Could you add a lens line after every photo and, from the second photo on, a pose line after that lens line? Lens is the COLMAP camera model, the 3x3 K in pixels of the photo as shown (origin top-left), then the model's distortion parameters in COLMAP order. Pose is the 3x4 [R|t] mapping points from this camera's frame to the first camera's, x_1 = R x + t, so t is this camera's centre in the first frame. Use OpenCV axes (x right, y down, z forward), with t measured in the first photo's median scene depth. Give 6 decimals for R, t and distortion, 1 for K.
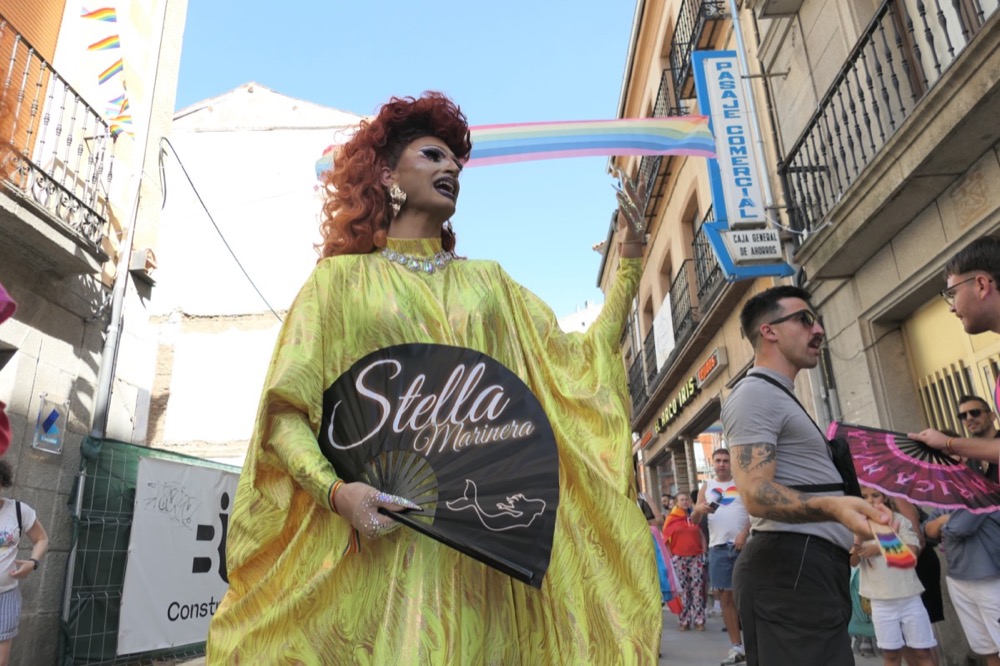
lens RADIAL K [[698.0, 0, 500.0], [0, 698.0, 333.0], [0, 0, 1]] dist [-0.010258, -0.001725]
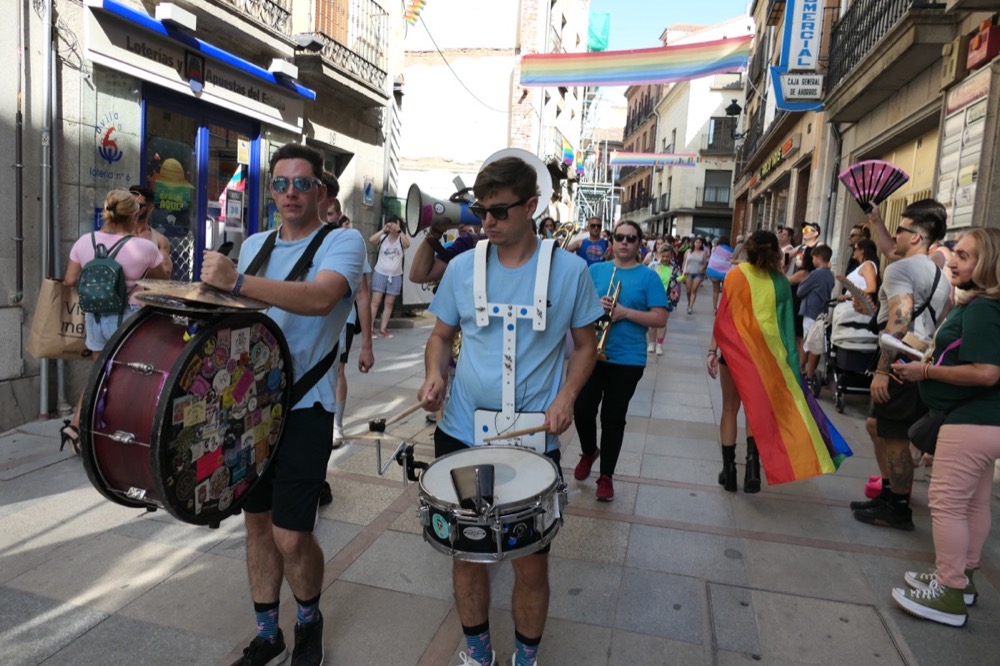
lens RADIAL K [[703.8, 0, 500.0], [0, 703.8, 333.0], [0, 0, 1]] dist [-0.006026, -0.003869]
pose [[0.976066, 0.115228, -0.184439, 0.082926], [-0.025061, 0.902042, 0.430921, -0.271963], [0.216026, -0.415985, 0.883340, -0.604390]]
